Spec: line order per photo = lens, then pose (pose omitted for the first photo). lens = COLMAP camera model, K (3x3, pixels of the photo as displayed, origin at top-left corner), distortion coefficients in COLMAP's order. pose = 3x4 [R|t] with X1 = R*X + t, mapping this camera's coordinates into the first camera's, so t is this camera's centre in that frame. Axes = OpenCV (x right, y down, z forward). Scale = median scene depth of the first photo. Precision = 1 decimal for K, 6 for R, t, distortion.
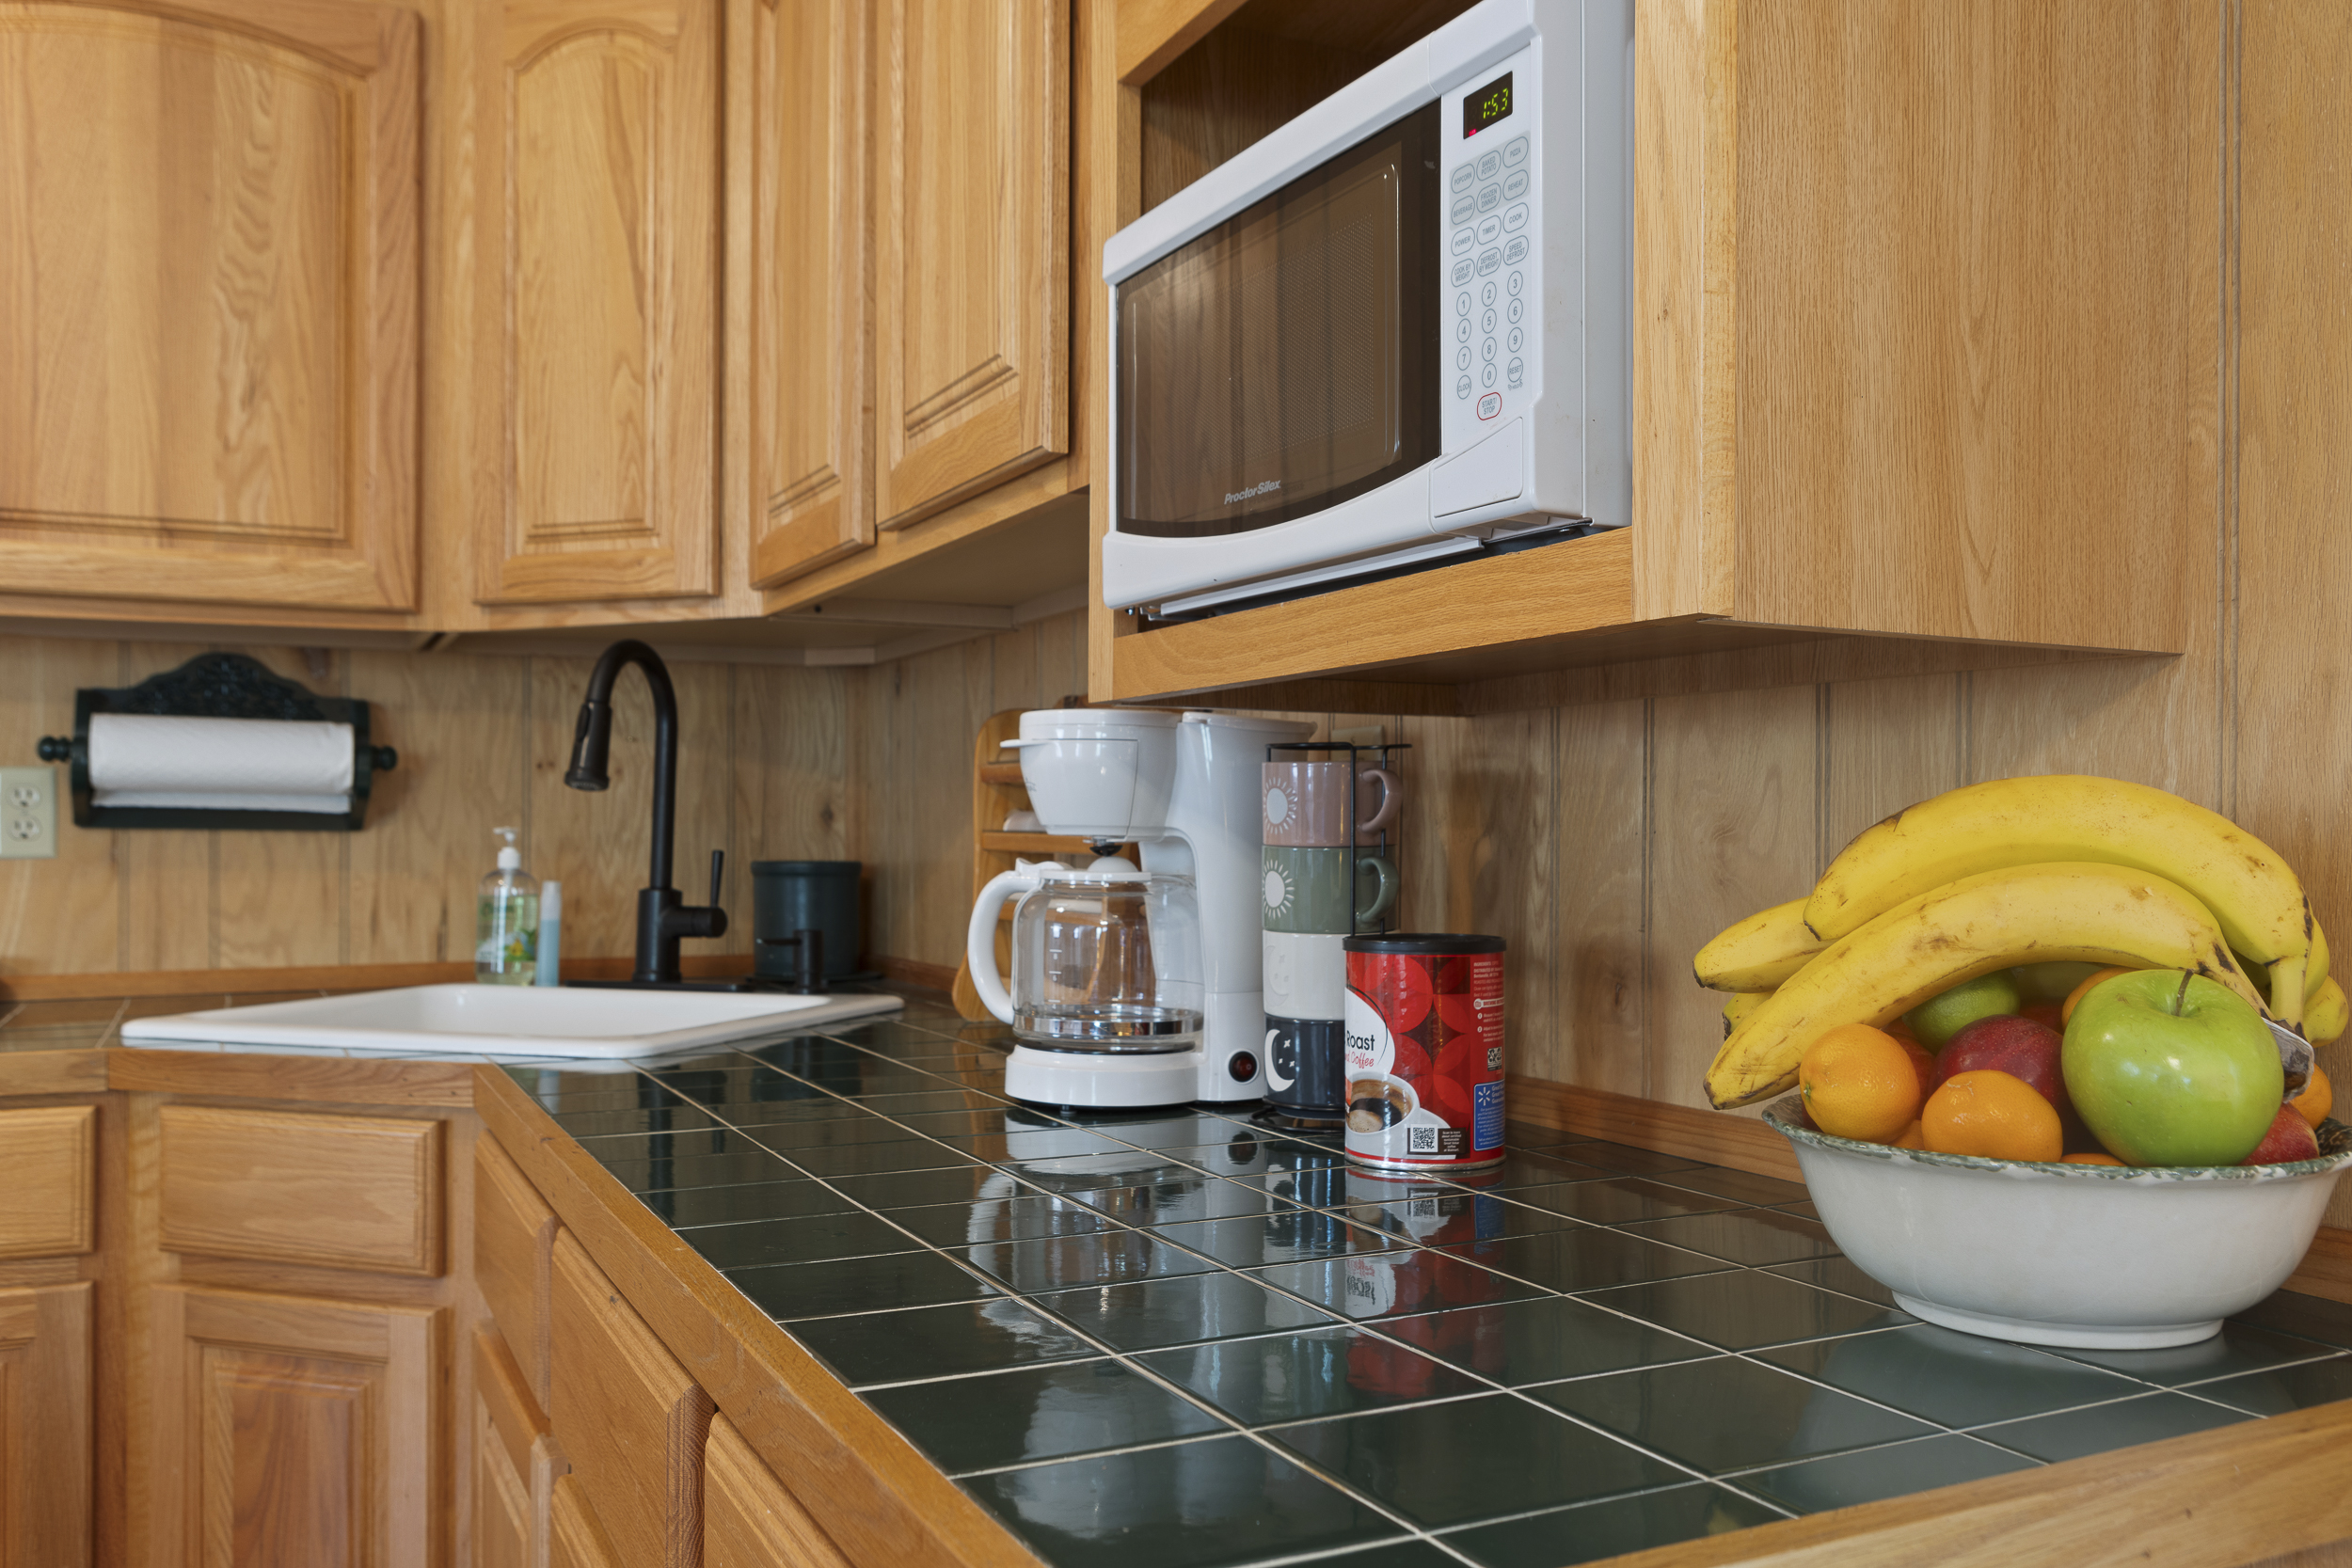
lens RADIAL K [[1886.6, 0, 1177.7], [0, 1886.6, 816.6], [0, 0, 1]] dist [-0.015259, 0.012919]
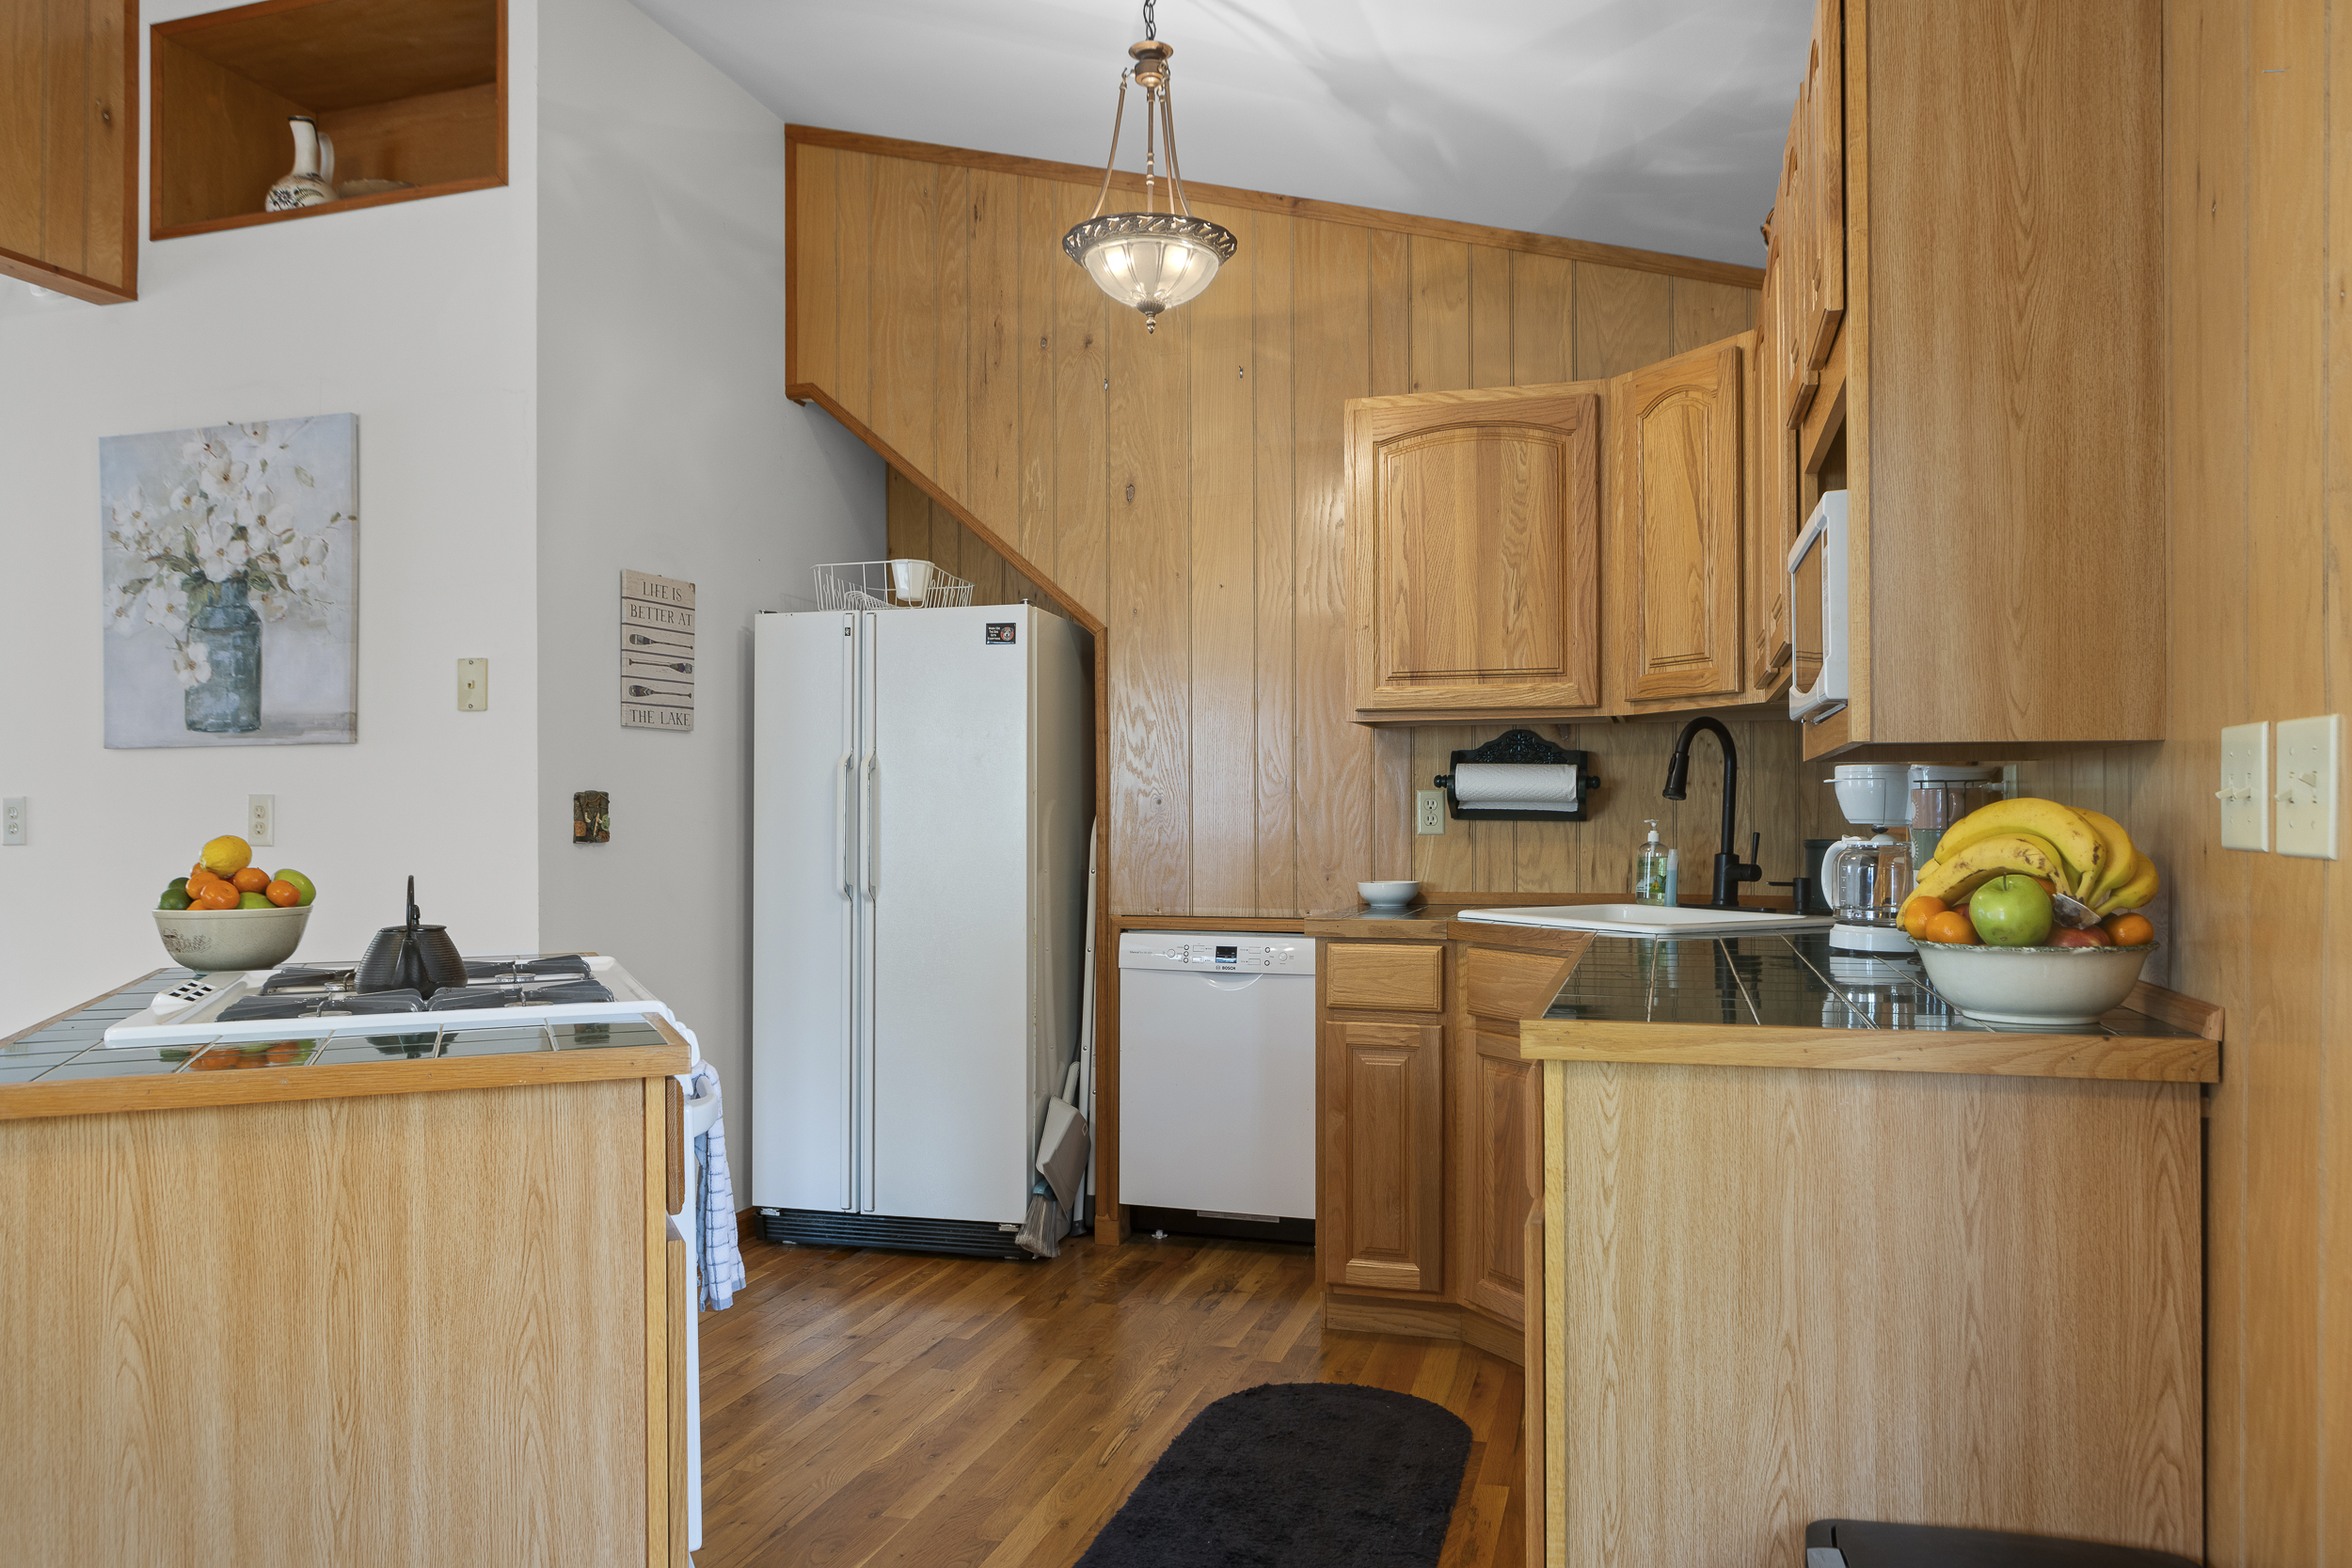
lens RADIAL K [[1601.4, 0, 1180.0], [0, 1601.4, 825.9], [0, 0, 1]] dist [-0.027359, 0.020143]
pose [[0.723324, 0.002803, -0.690503, 0.420022], [0.004060, 0.999957, 0.008312, -0.003104], [0.690497, -0.008815, 0.723282, -0.481301]]
